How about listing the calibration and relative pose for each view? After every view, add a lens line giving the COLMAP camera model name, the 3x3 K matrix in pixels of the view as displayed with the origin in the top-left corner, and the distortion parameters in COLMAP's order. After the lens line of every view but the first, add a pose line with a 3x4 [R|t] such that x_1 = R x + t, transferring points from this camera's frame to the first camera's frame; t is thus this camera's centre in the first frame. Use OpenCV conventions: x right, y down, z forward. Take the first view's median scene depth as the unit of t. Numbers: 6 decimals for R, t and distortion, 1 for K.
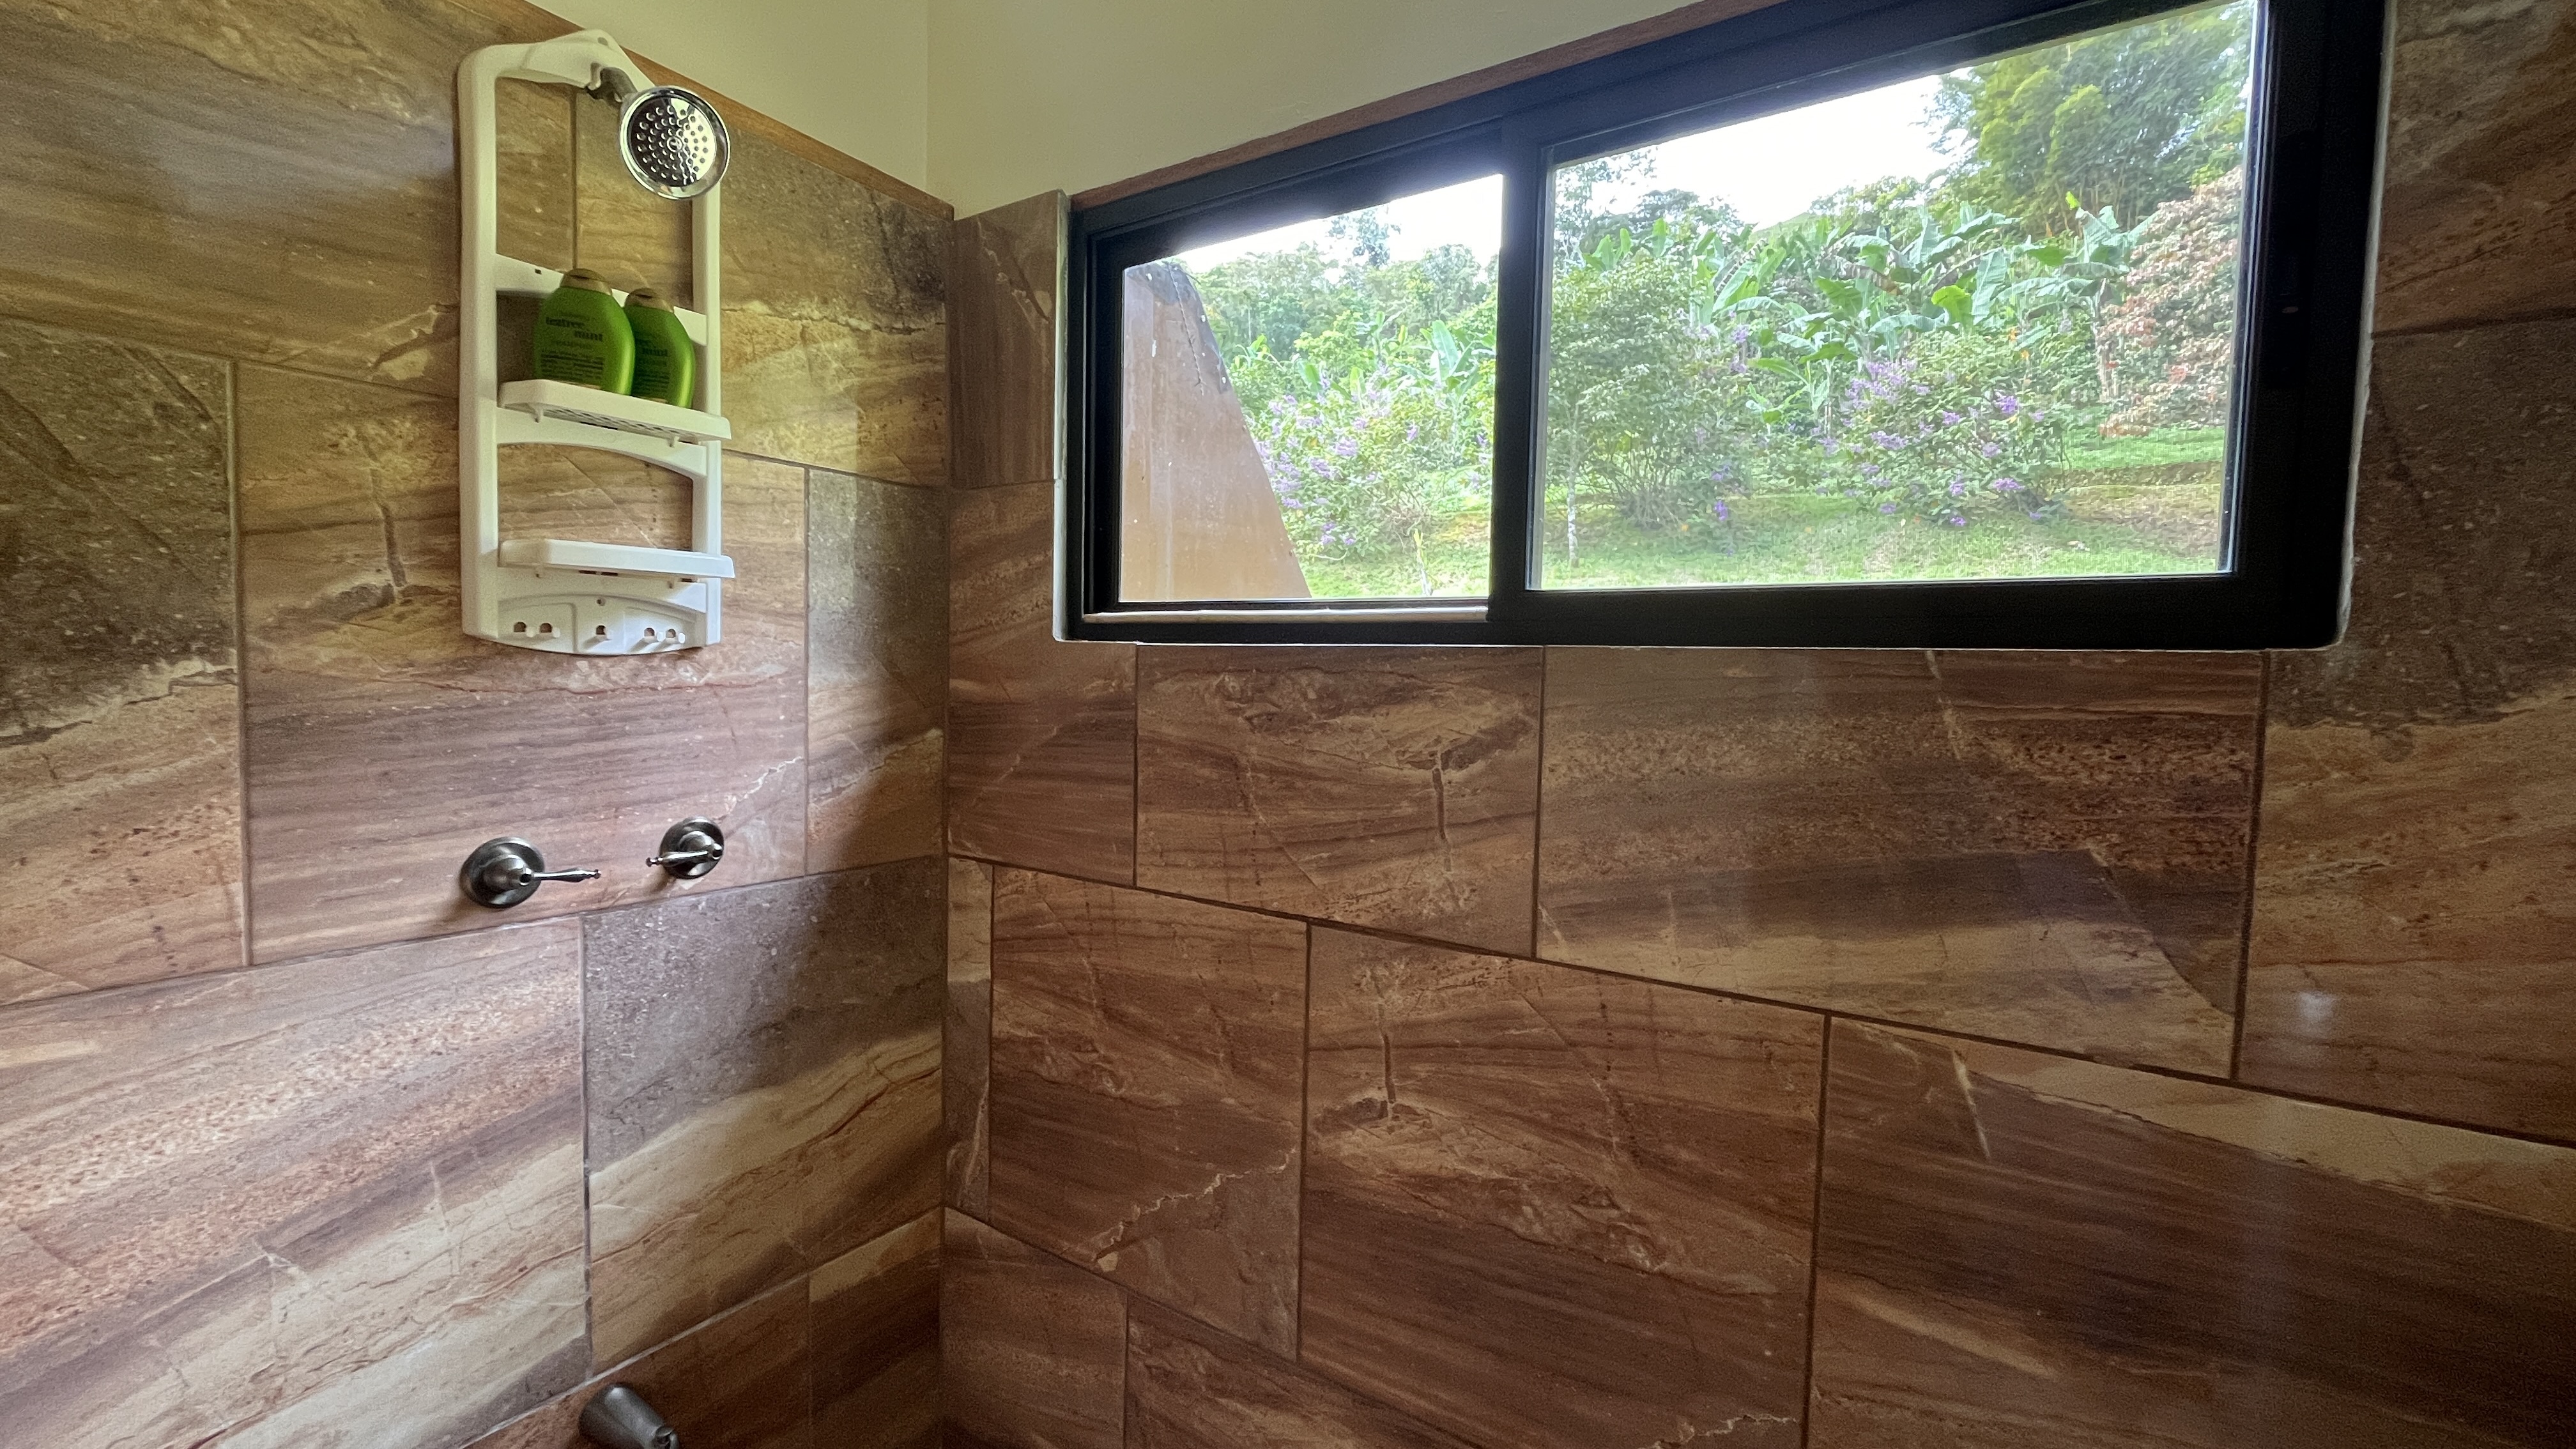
lens RADIAL K [[1035.6, 0, 1279.9], [0, 1035.6, 718.1], [0, 0, 1]] dist [-0.005148, 0.000574]
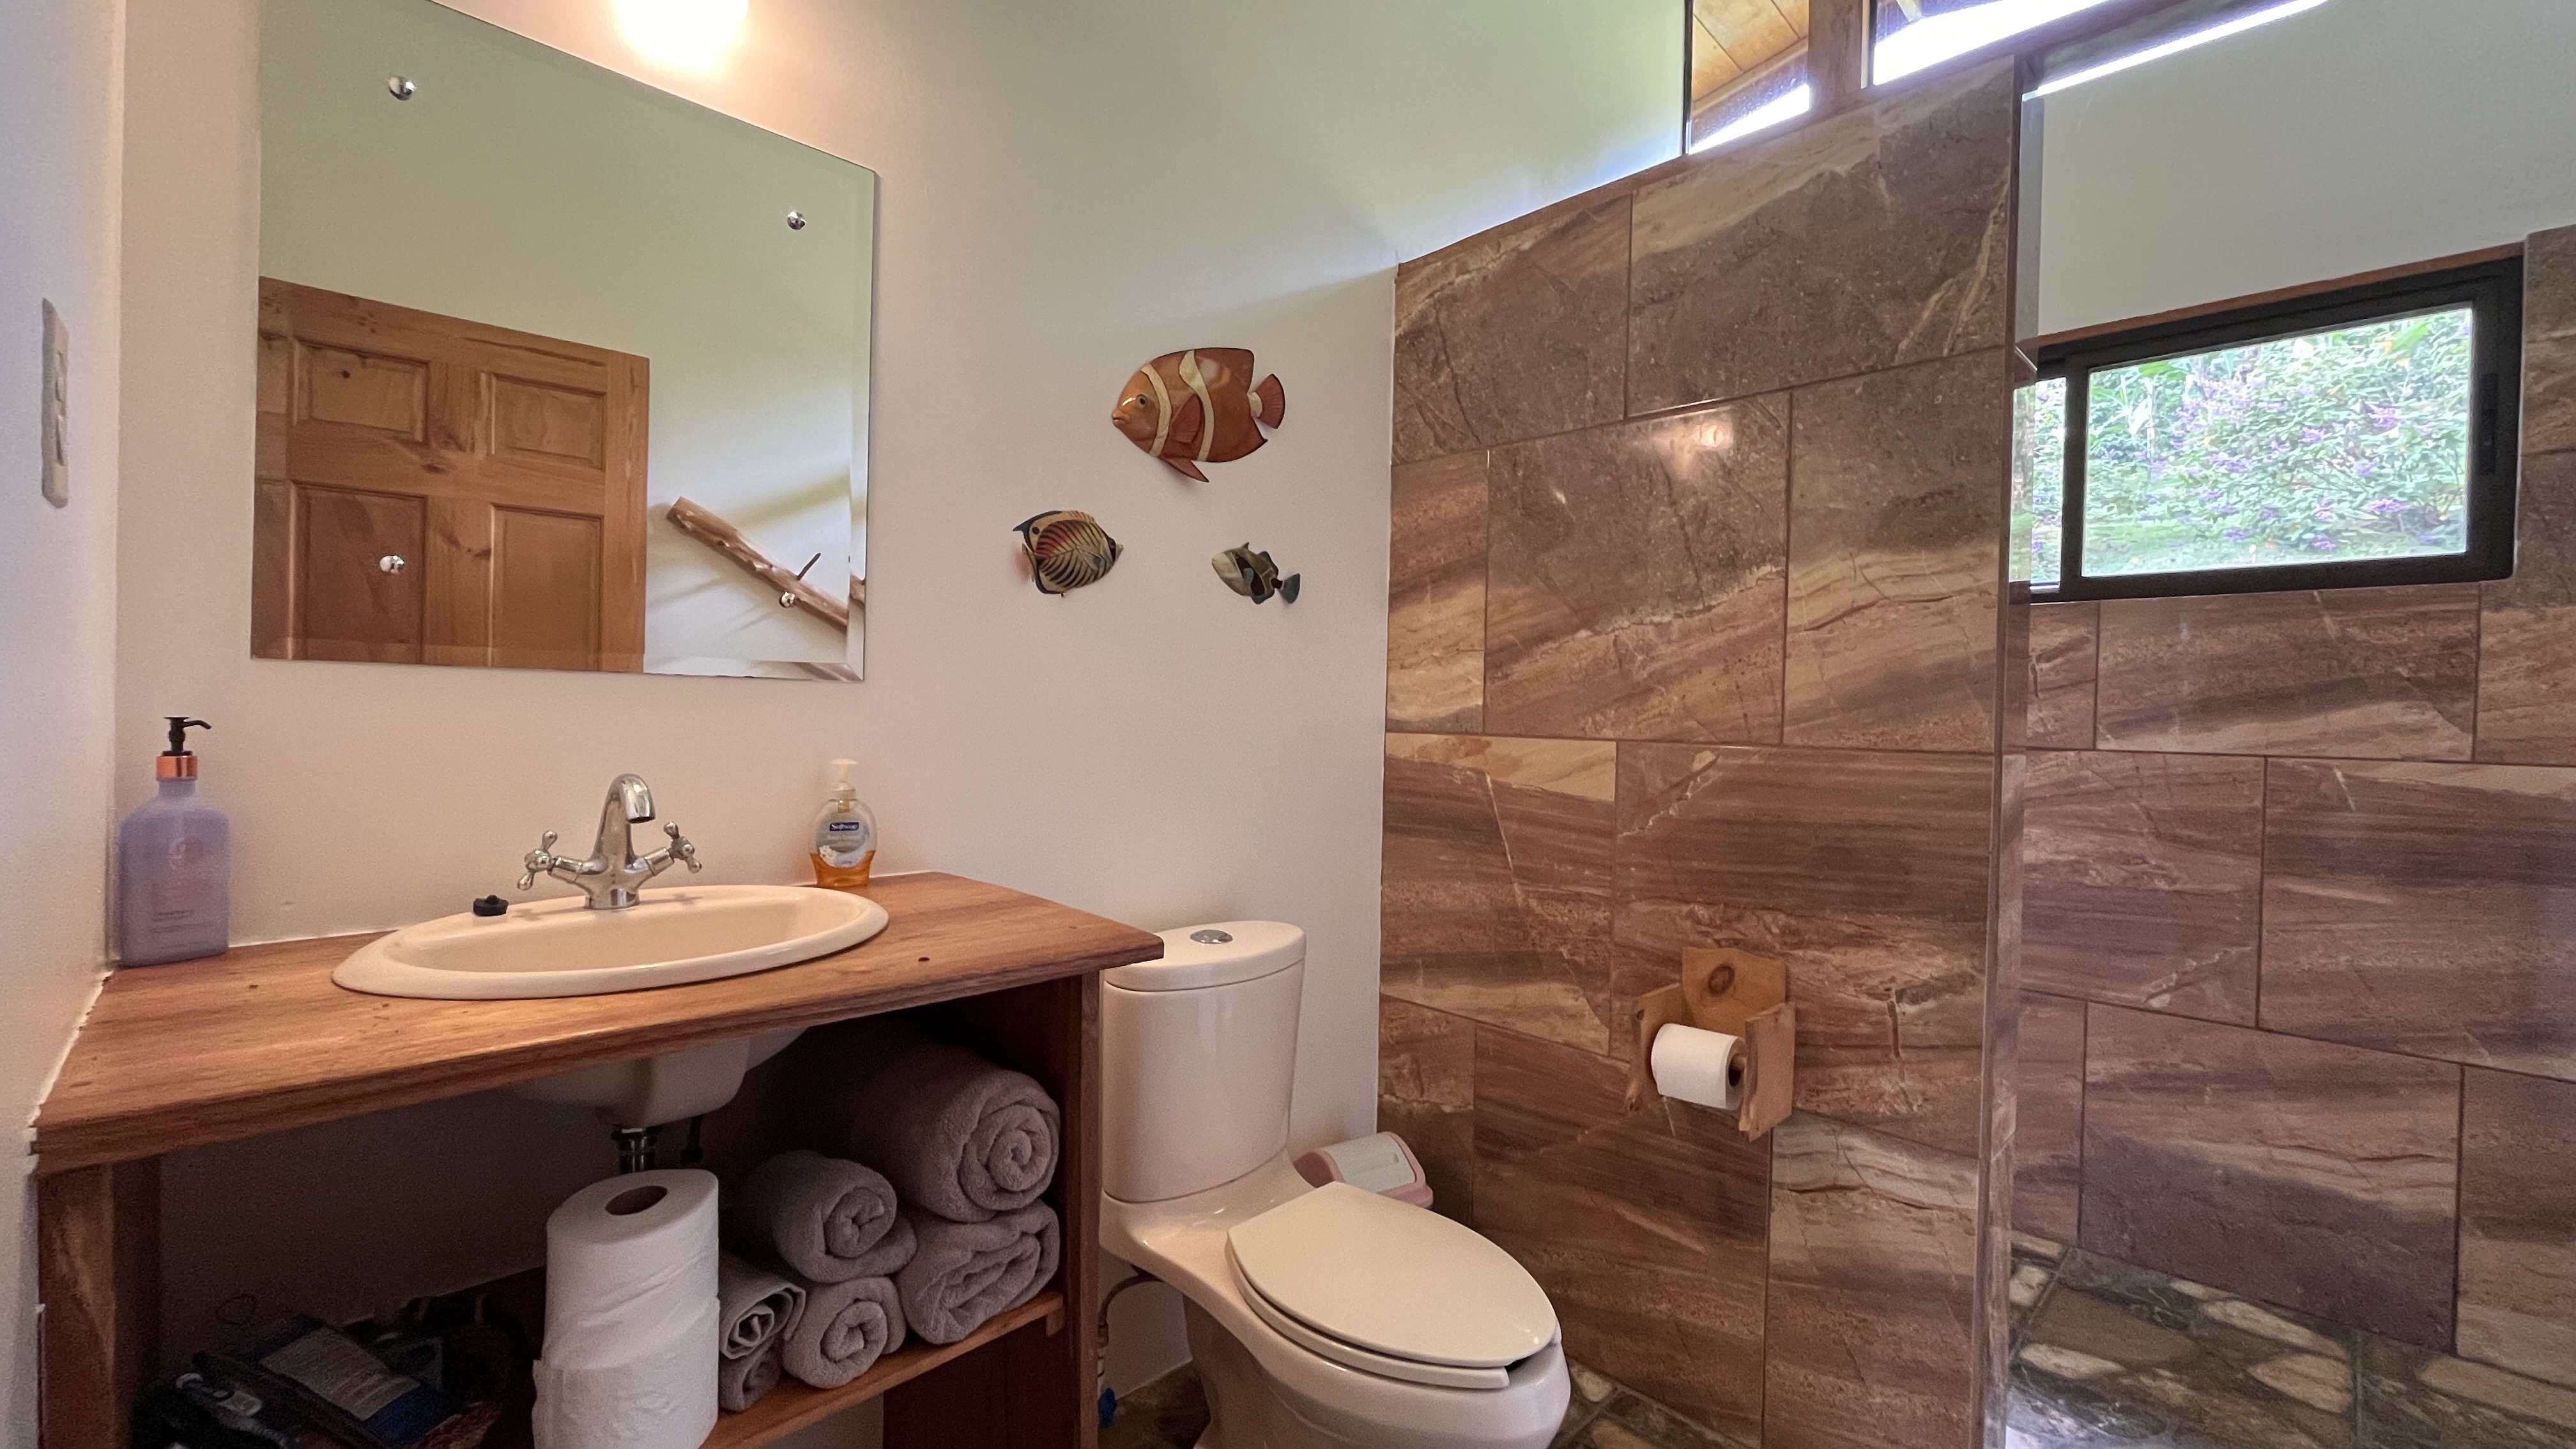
lens RADIAL K [[1035.6, 0, 1276.4], [0, 1035.6, 719.4], [0, 0, 1]] dist [-0.005148, 0.000574]
pose [[0.976875, 0.002913, -0.213793, -0.994239], [-0.012962, 0.998875, -0.045614, 0.308607], [0.213420, 0.047331, 0.975813, -1.499556]]
